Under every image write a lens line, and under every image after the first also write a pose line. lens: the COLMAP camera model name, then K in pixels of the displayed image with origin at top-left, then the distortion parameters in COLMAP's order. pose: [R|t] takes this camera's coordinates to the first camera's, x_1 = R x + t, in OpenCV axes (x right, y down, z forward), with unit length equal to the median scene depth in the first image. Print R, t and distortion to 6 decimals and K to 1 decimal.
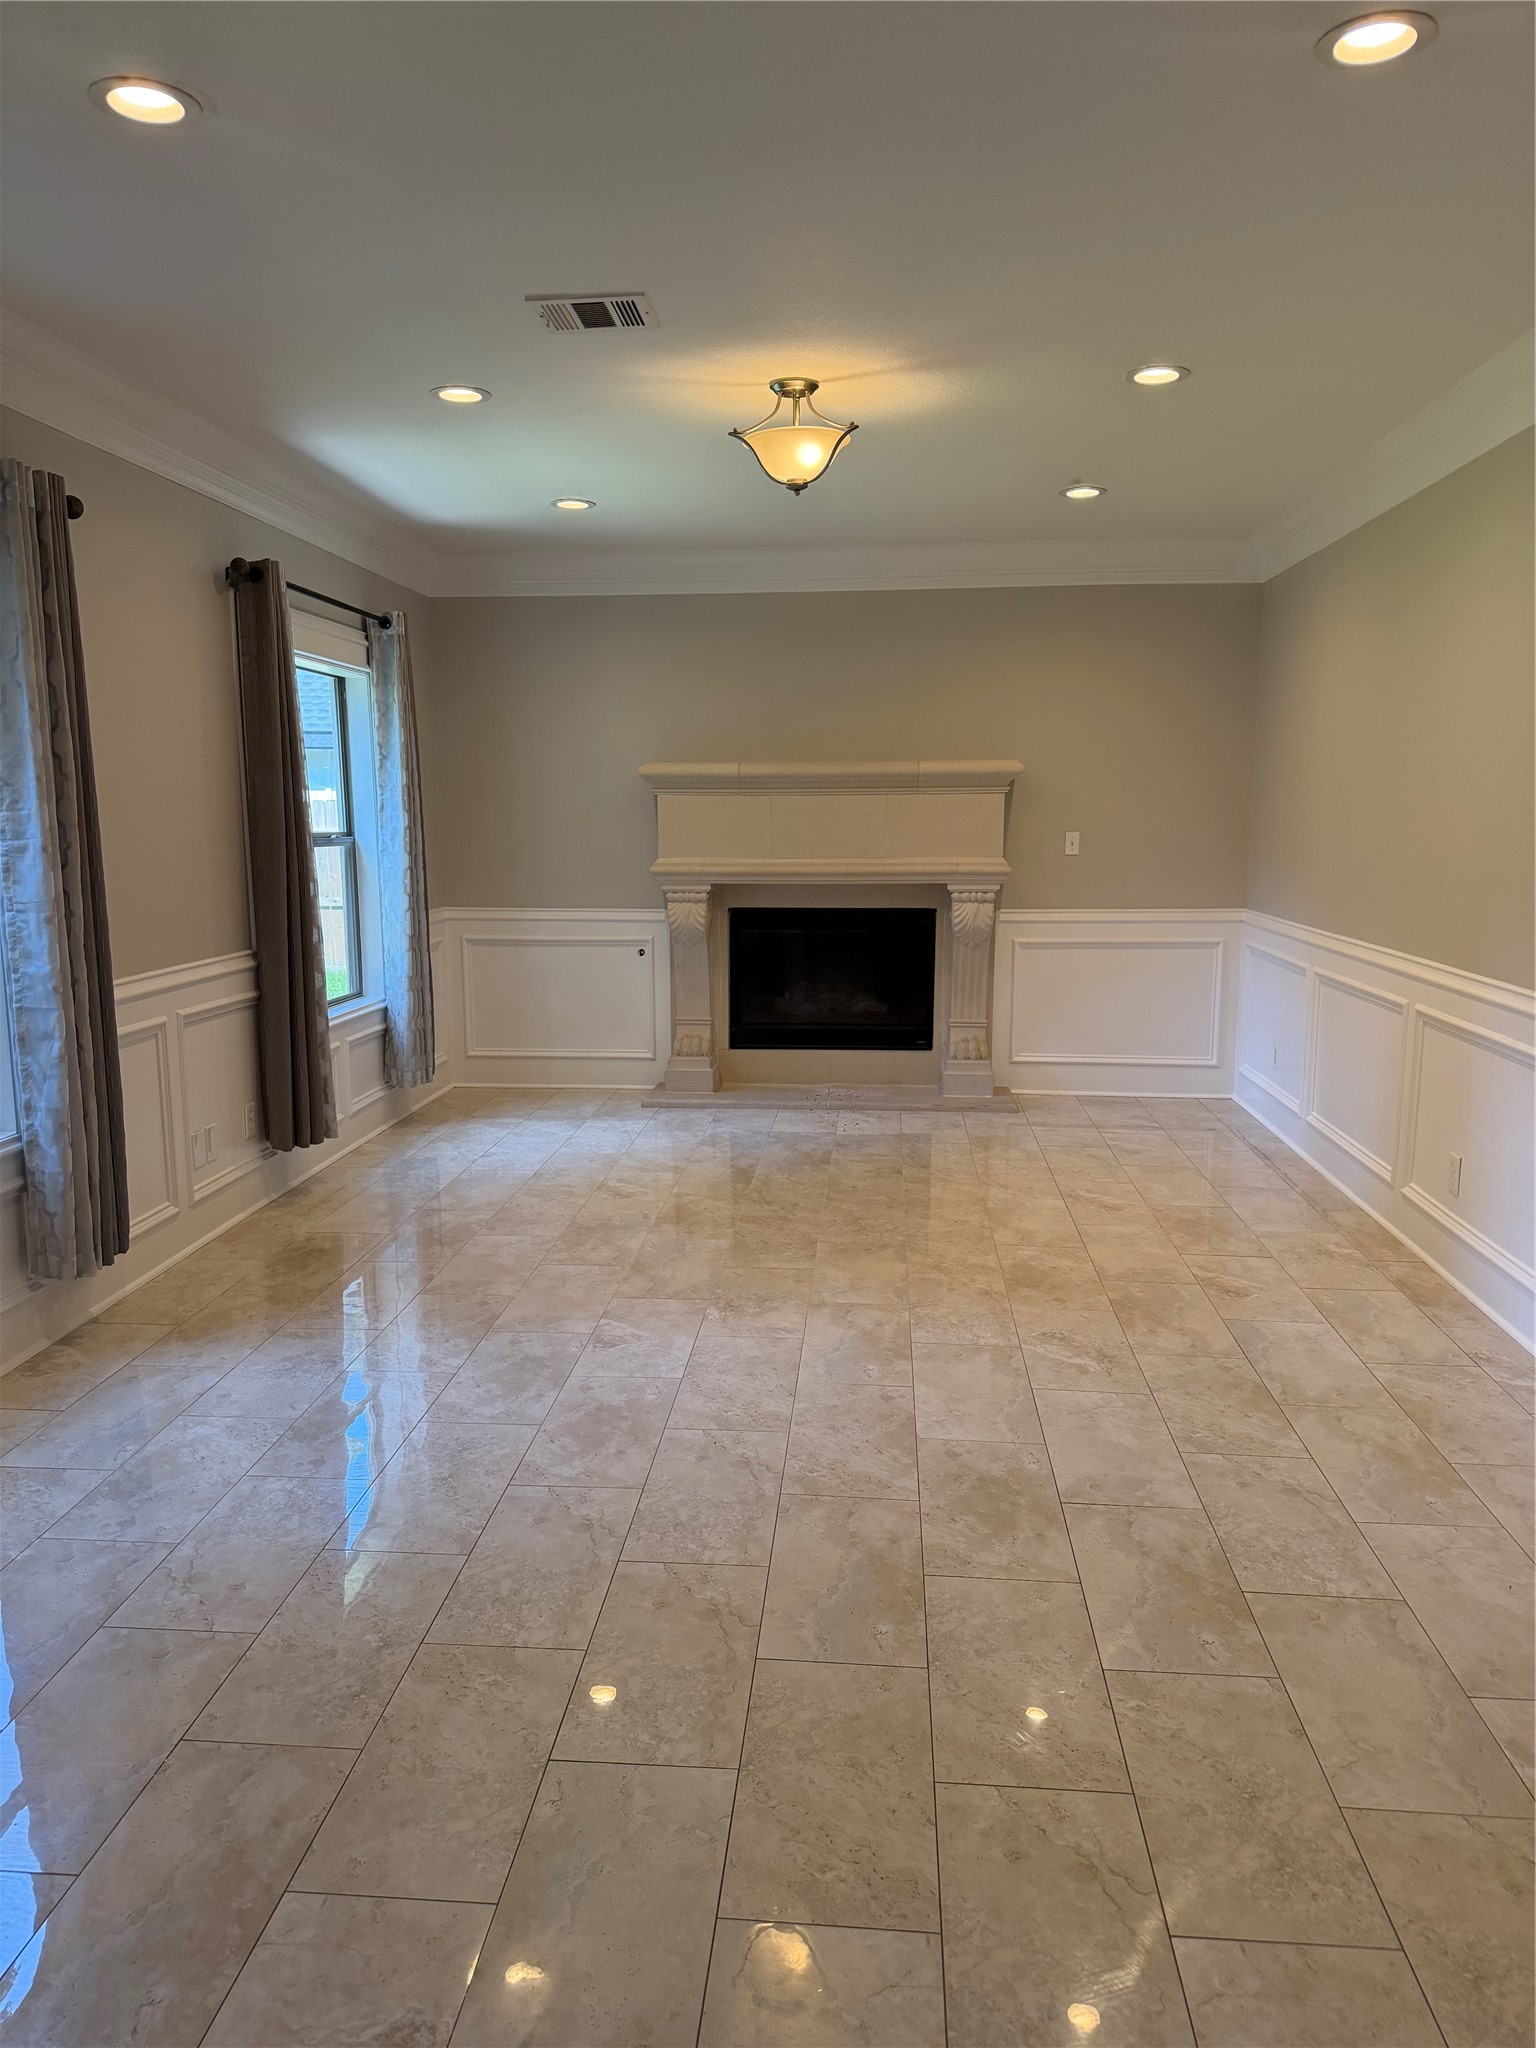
lens RADIAL K [[1427.7, 0, 755.0], [0, 1427.7, 1035.9], [0, 0, 1]] dist [0.077339, -0.011404]
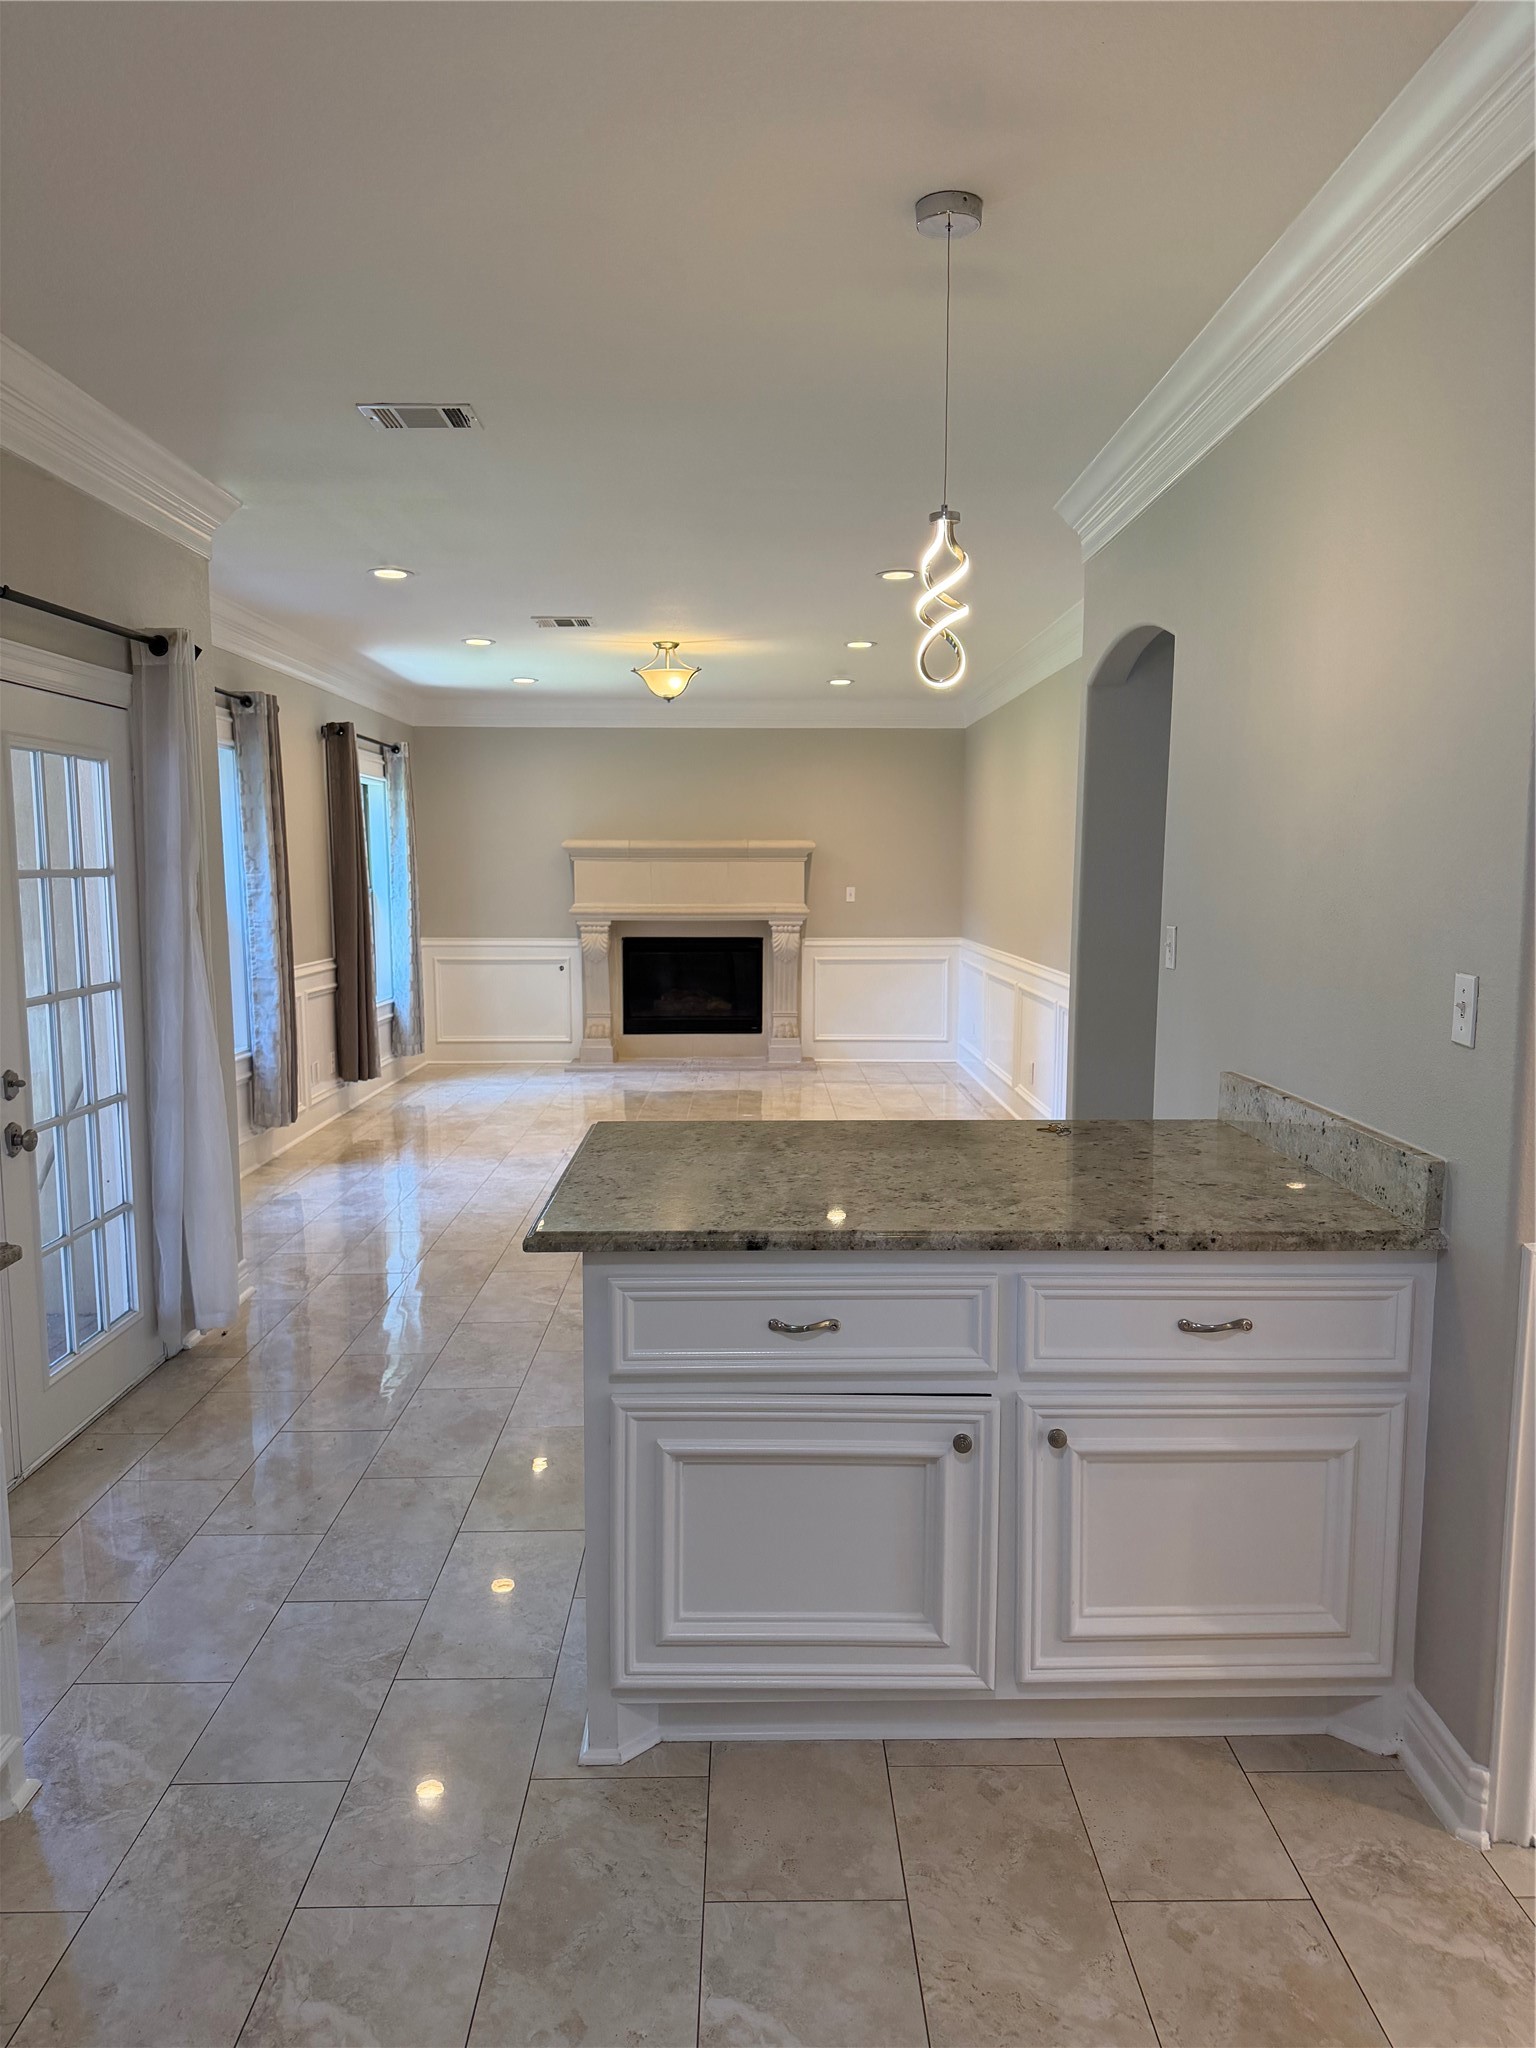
lens RADIAL K [[1427.7, 0, 783.0], [0, 1427.7, 1024.6], [0, 0, 1]] dist [0.077339, -0.011404]
pose [[0.993473, -0.009322, 0.113682, -0.023963], [0.014609, 0.998846, -0.045762, 0.075263], [-0.113124, 0.047124, 0.992463, -0.510964]]
